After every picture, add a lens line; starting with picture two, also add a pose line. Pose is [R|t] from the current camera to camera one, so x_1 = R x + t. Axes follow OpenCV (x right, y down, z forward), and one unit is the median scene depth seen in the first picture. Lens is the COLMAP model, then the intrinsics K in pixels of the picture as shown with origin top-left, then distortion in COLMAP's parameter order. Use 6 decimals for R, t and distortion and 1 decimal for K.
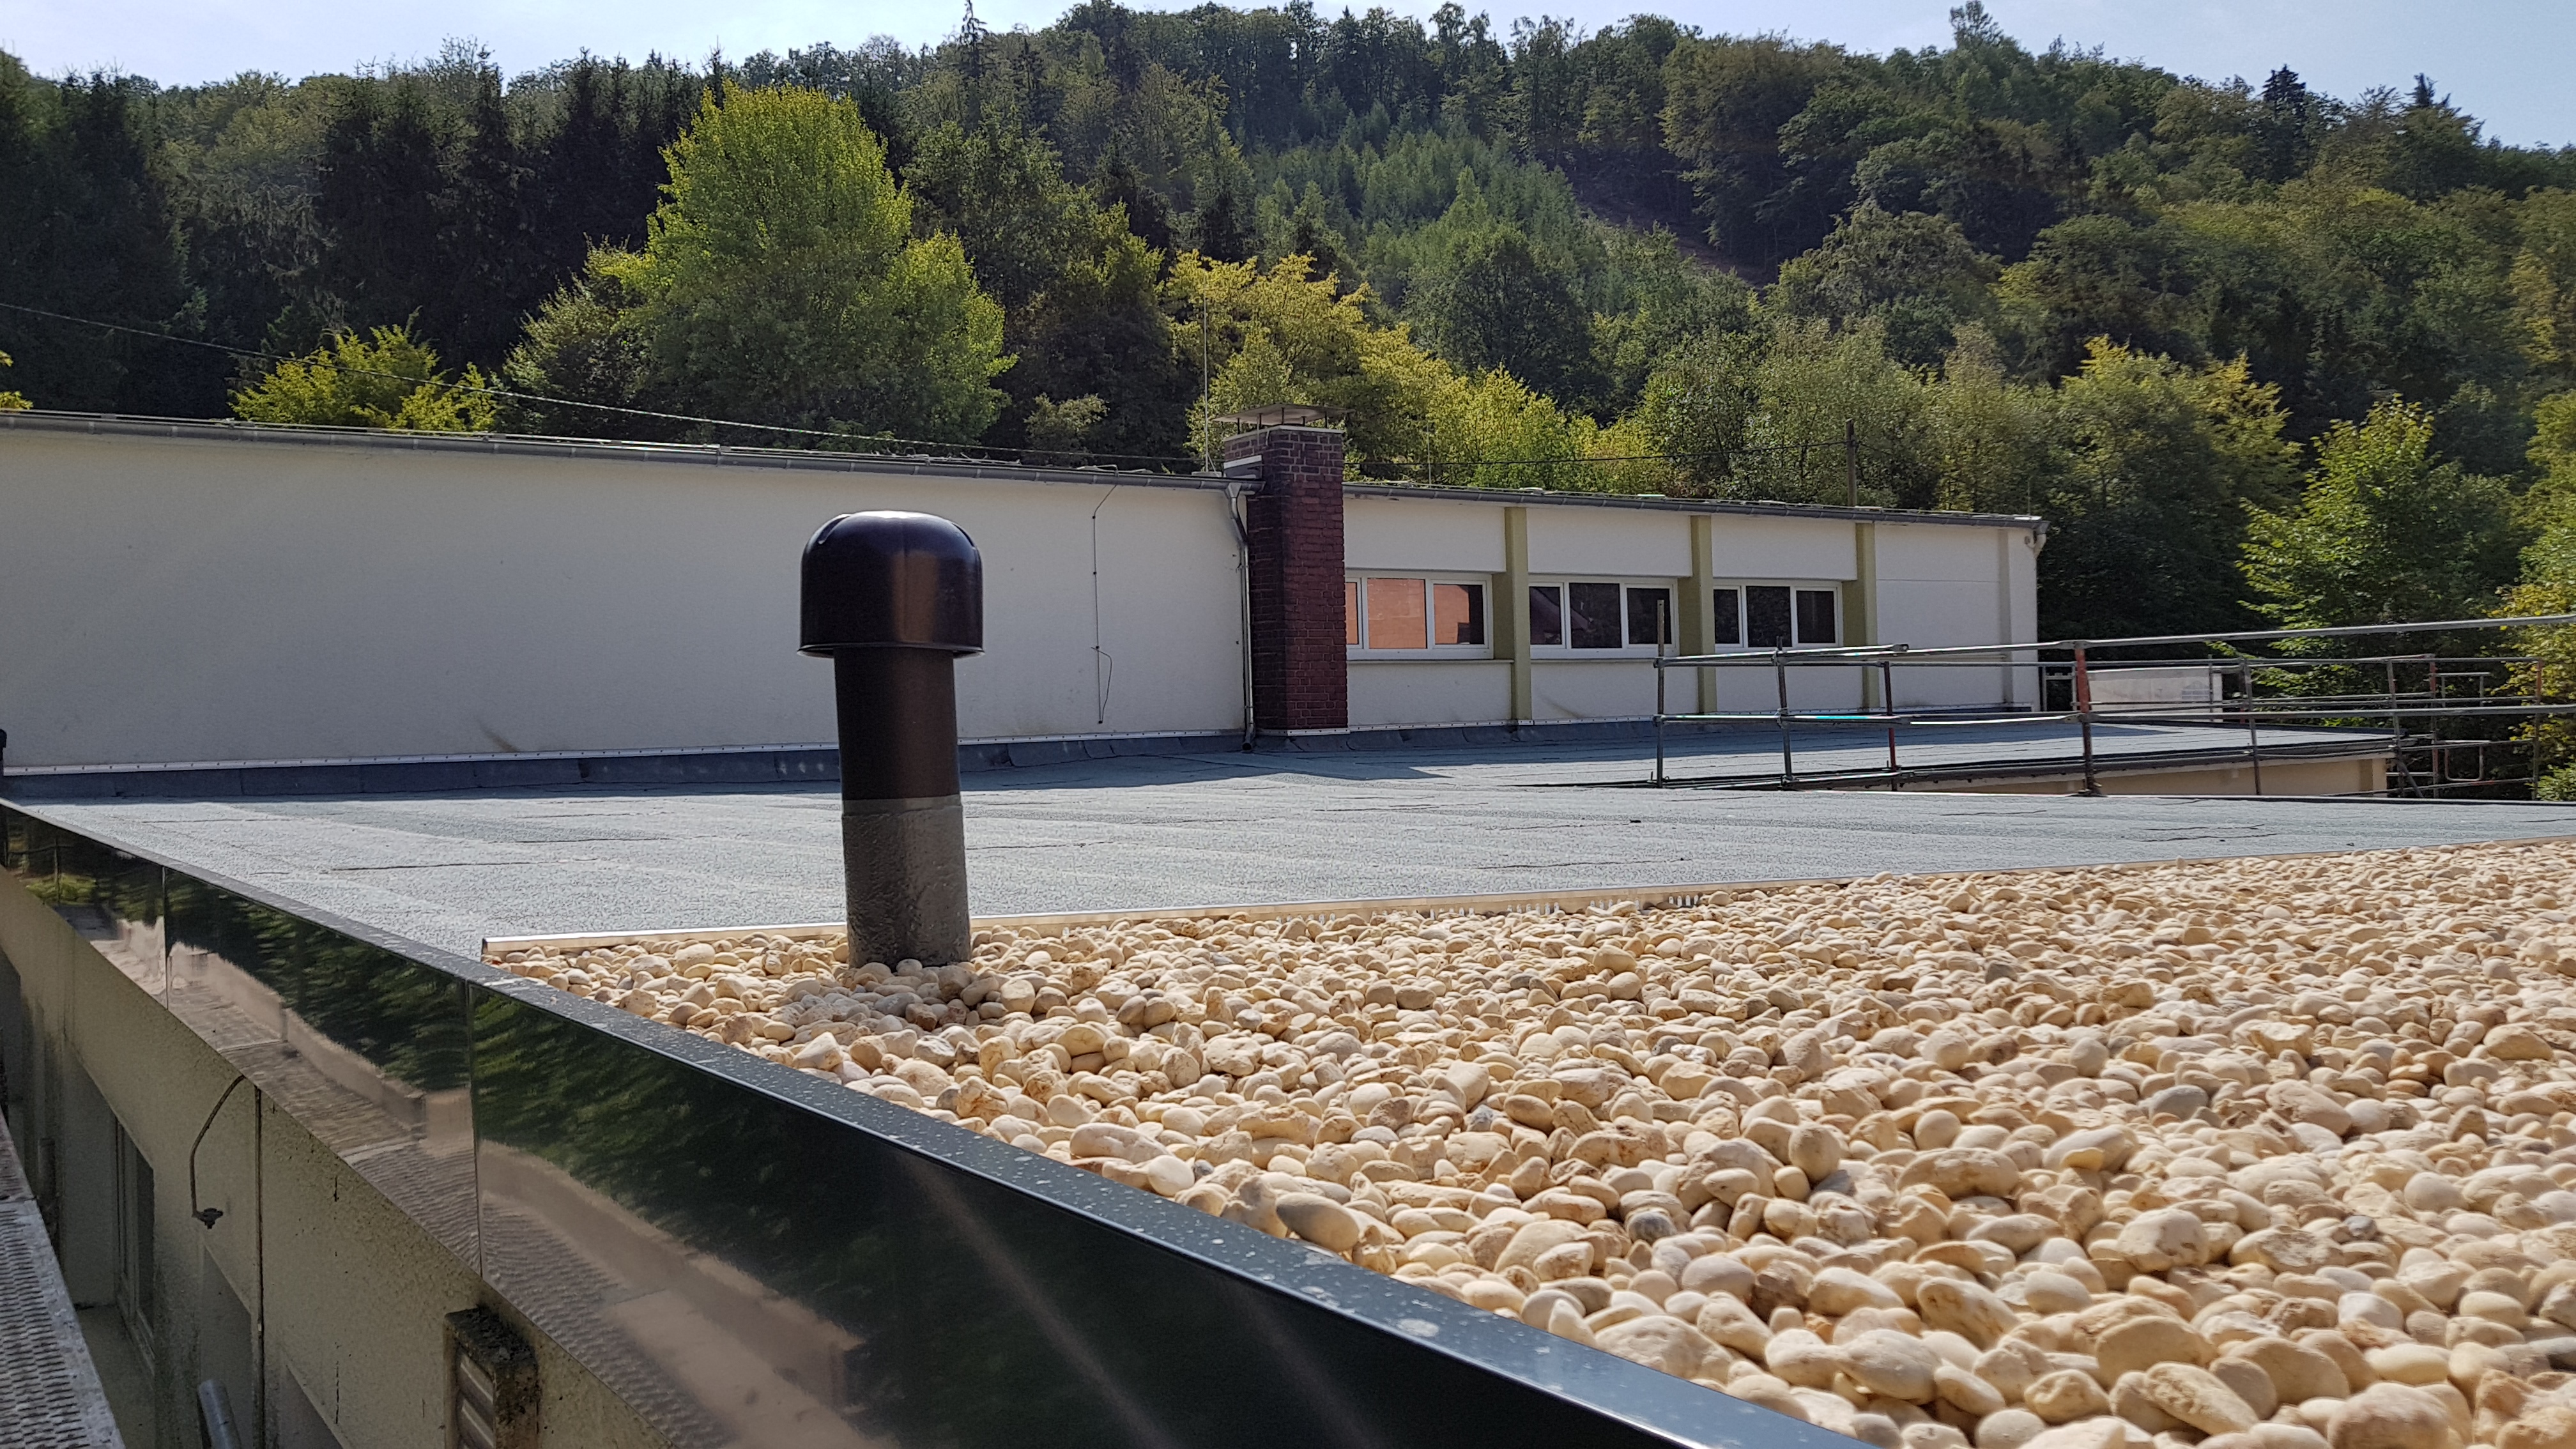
lens RADIAL K [[2037.4, 0, 1264.6], [0, 2037.4, 725.0], [0, 0, 1]] dist [0.011733, -0.014673]
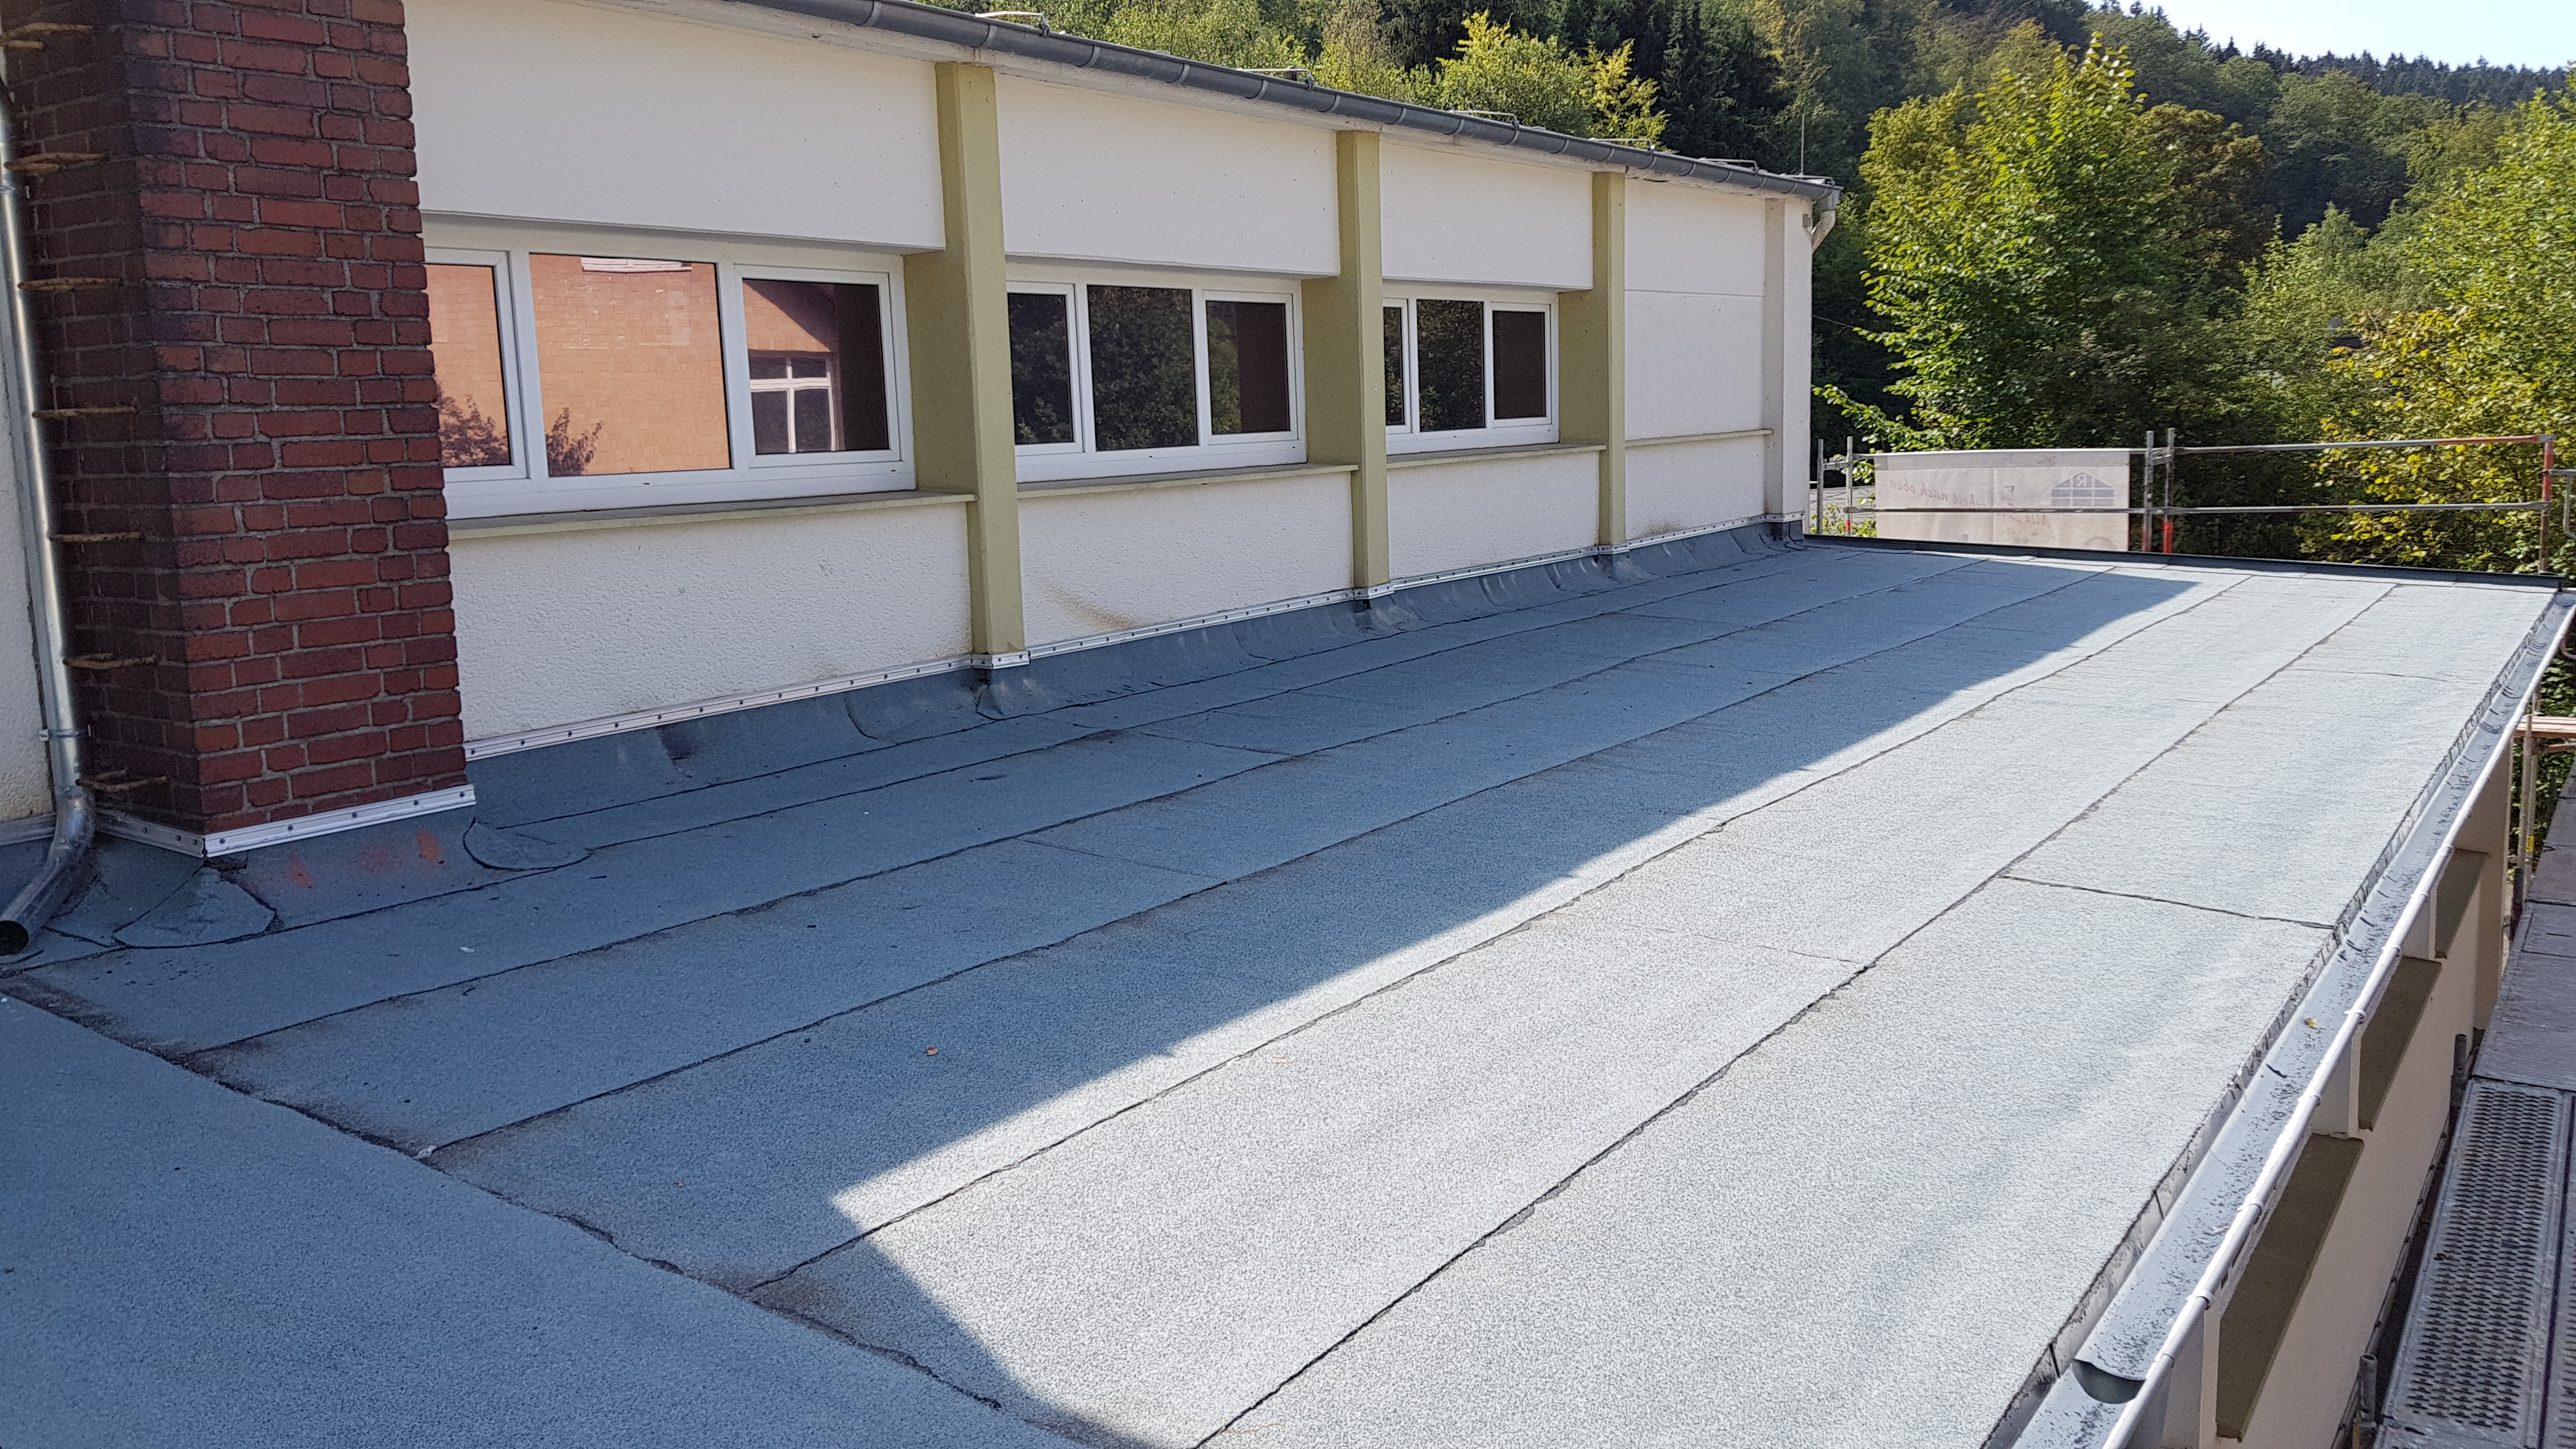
lens RADIAL K [[2037.4, 0, 1286.3], [0, 2037.4, 723.2], [0, 0, 1]] dist [0.011733, -0.014673]
pose [[0.935977, -0.060065, 0.346899, 0.037310], [0.012418, 0.990358, 0.137974, -0.033740], [-0.351842, -0.124833, 0.927698, 0.523996]]
